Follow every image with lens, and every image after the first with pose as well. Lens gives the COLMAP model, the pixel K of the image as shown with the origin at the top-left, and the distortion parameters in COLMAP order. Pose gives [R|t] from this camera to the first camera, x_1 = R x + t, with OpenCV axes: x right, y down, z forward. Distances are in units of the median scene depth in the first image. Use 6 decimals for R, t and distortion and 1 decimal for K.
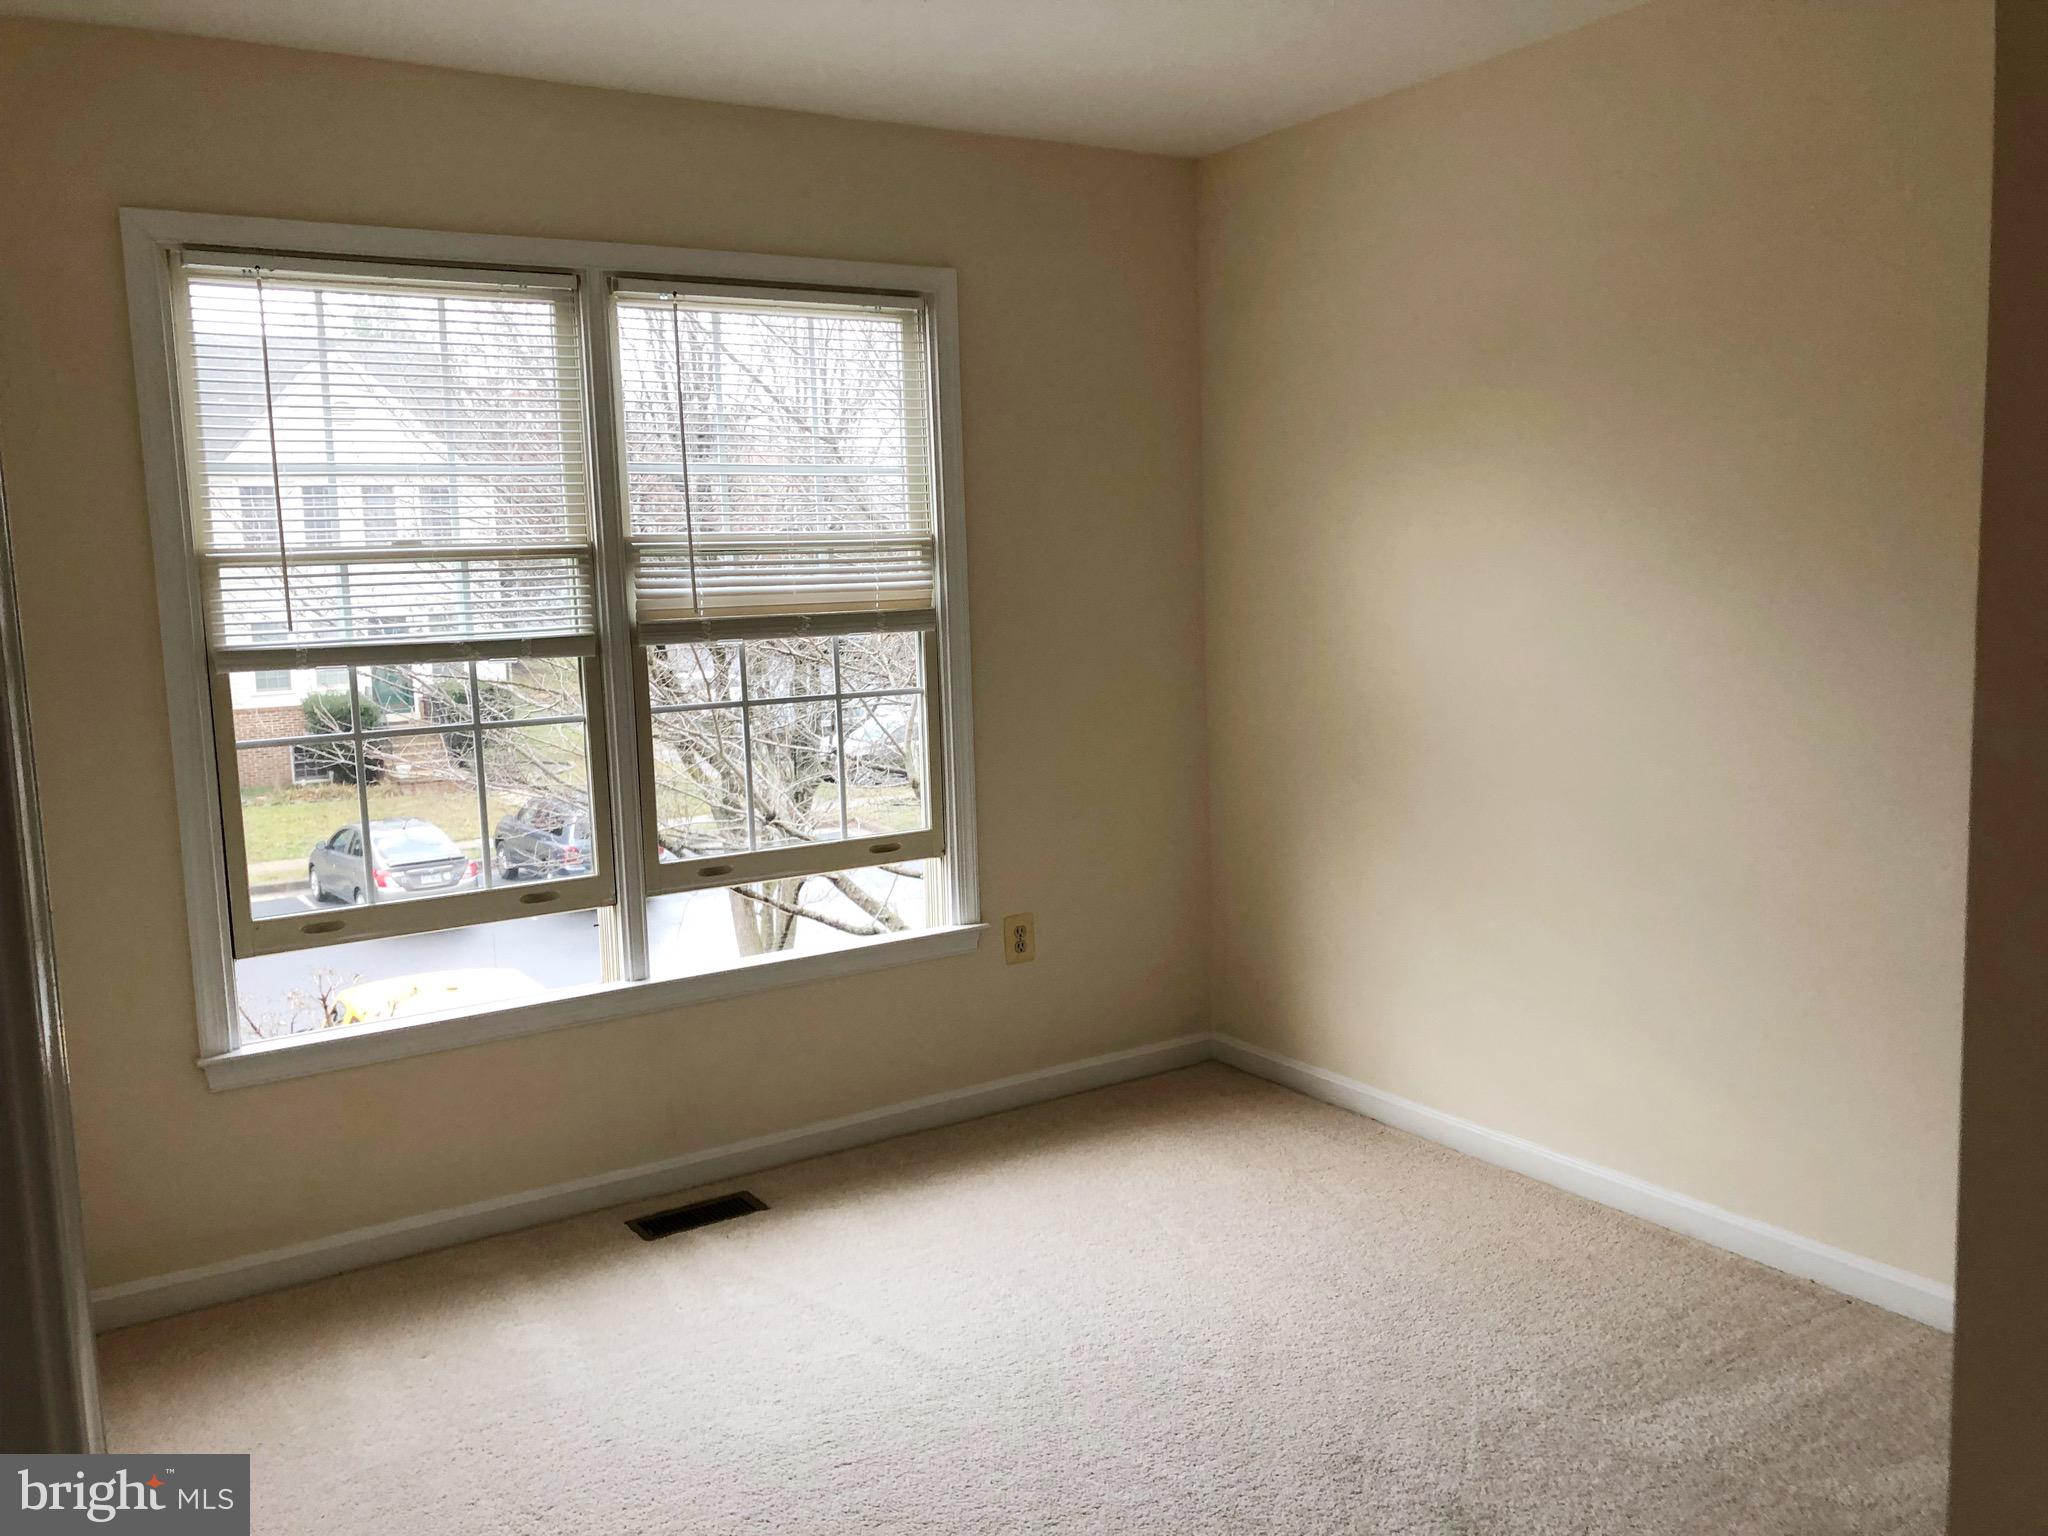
lens RADIAL K [[1455.2, 0, 1024.0], [0, 1455.2, 768.0], [0, 0, 1]] dist [0.005099, 0.002677]
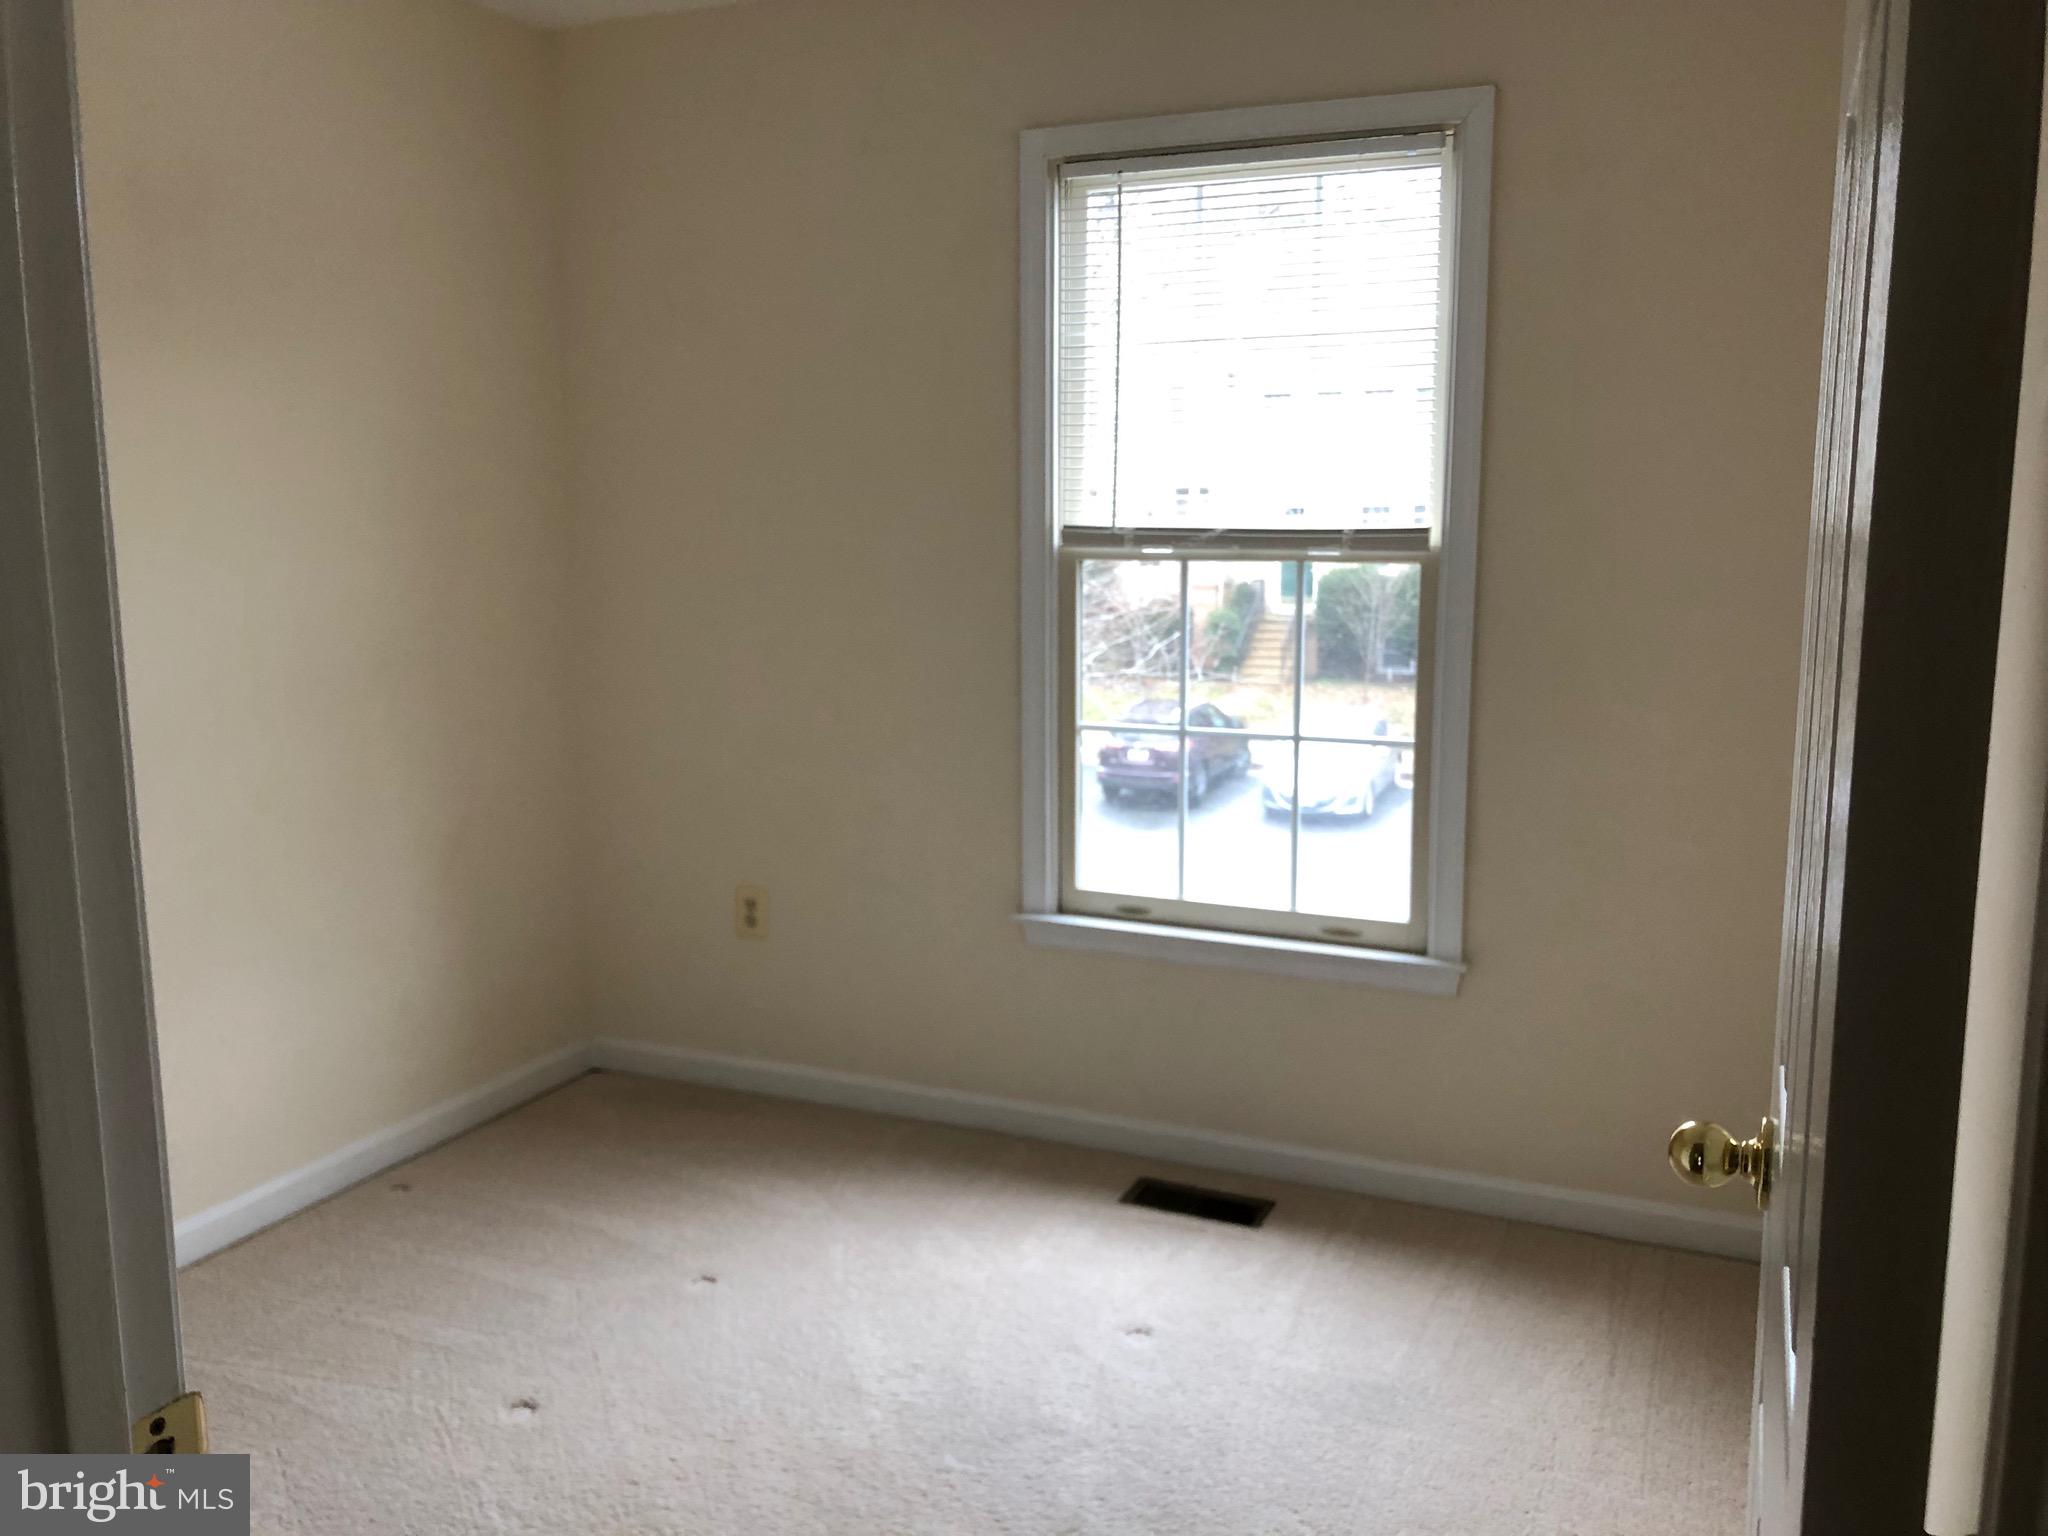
lens RADIAL K [[1671.0, 0, 1024.0], [0, 1671.0, 768.0], [0, 0, 1]] dist [0.074431, -0.163984]
pose [[0.592905, 0.165054, -0.788176, 0.486701], [-0.128944, 0.985599, 0.109399, -0.056943], [0.794882, 0.036767, 0.605649, 0.274869]]
